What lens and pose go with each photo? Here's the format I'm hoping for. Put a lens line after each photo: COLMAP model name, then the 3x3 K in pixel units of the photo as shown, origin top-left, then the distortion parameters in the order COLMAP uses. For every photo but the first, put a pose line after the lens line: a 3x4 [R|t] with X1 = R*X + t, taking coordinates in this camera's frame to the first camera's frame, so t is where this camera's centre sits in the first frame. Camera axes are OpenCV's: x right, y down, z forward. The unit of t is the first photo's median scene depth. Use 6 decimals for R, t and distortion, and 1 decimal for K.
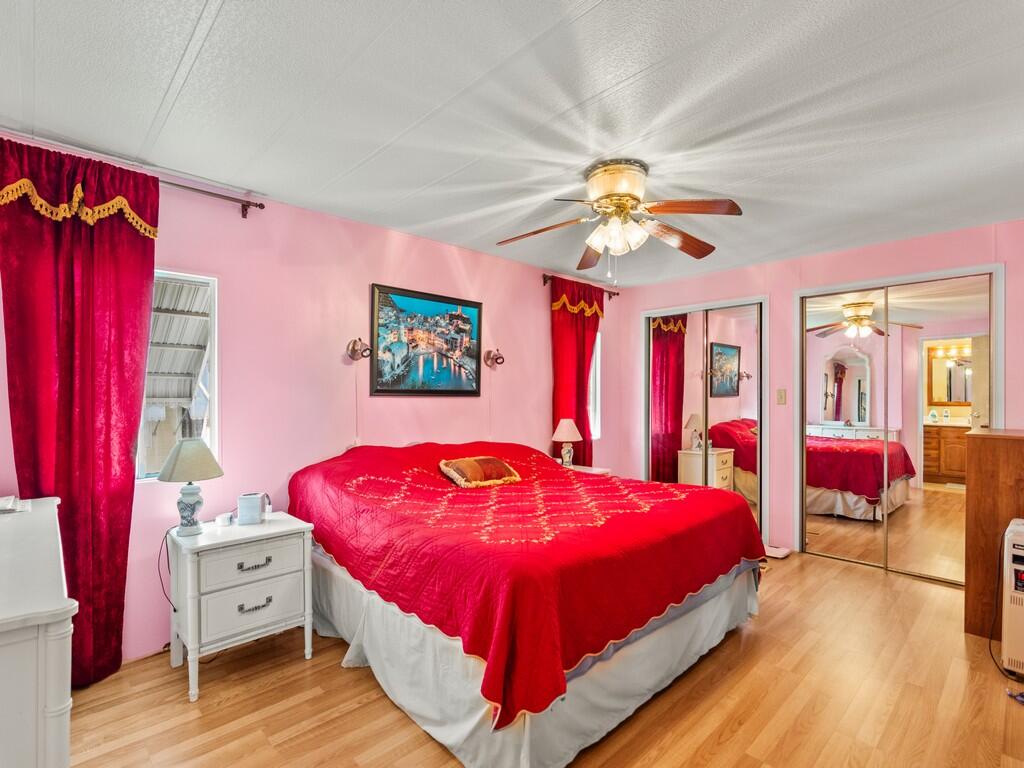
lens RADIAL K [[498.5, 0, 508.2], [0, 498.5, 386.9], [0, 0, 1]] dist [-0.000023, -0.000342]
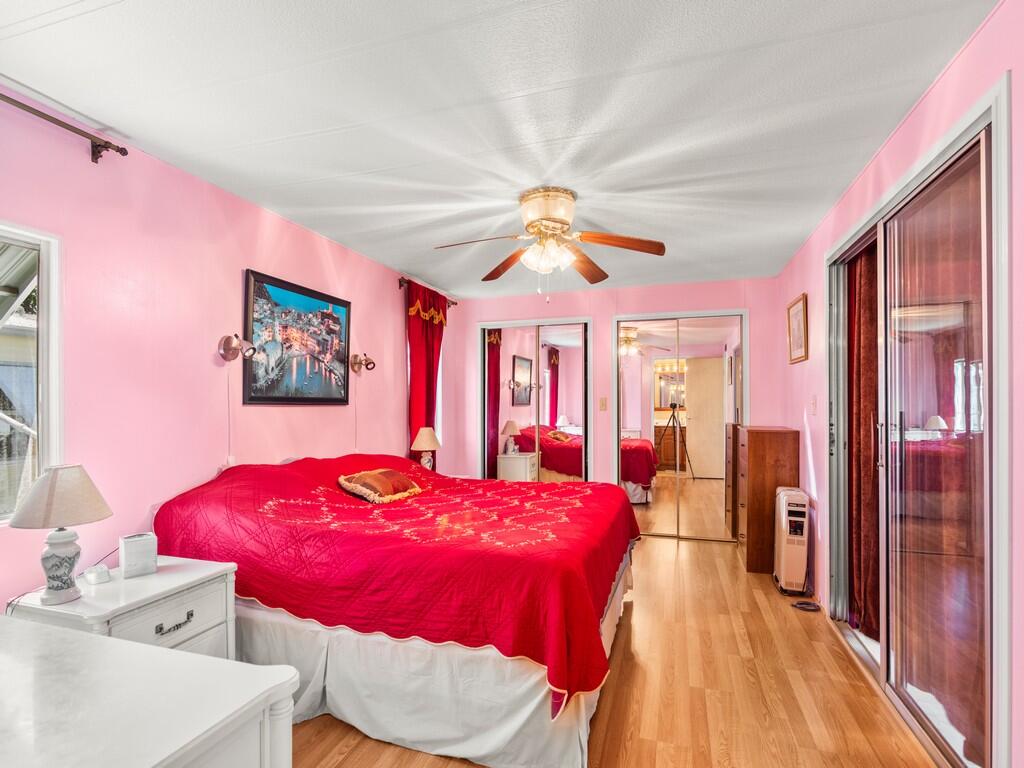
lens RADIAL K [[516.4, 0, 509.8], [0, 516.4, 393.8], [0, 0, 1]] dist [-0.004130, -0.000249]
pose [[0.879496, 0.005404, 0.475876, -0.288335], [-0.004046, 0.999984, -0.003877, 0.001700], [-0.475889, 0.001484, 0.879504, 0.036935]]
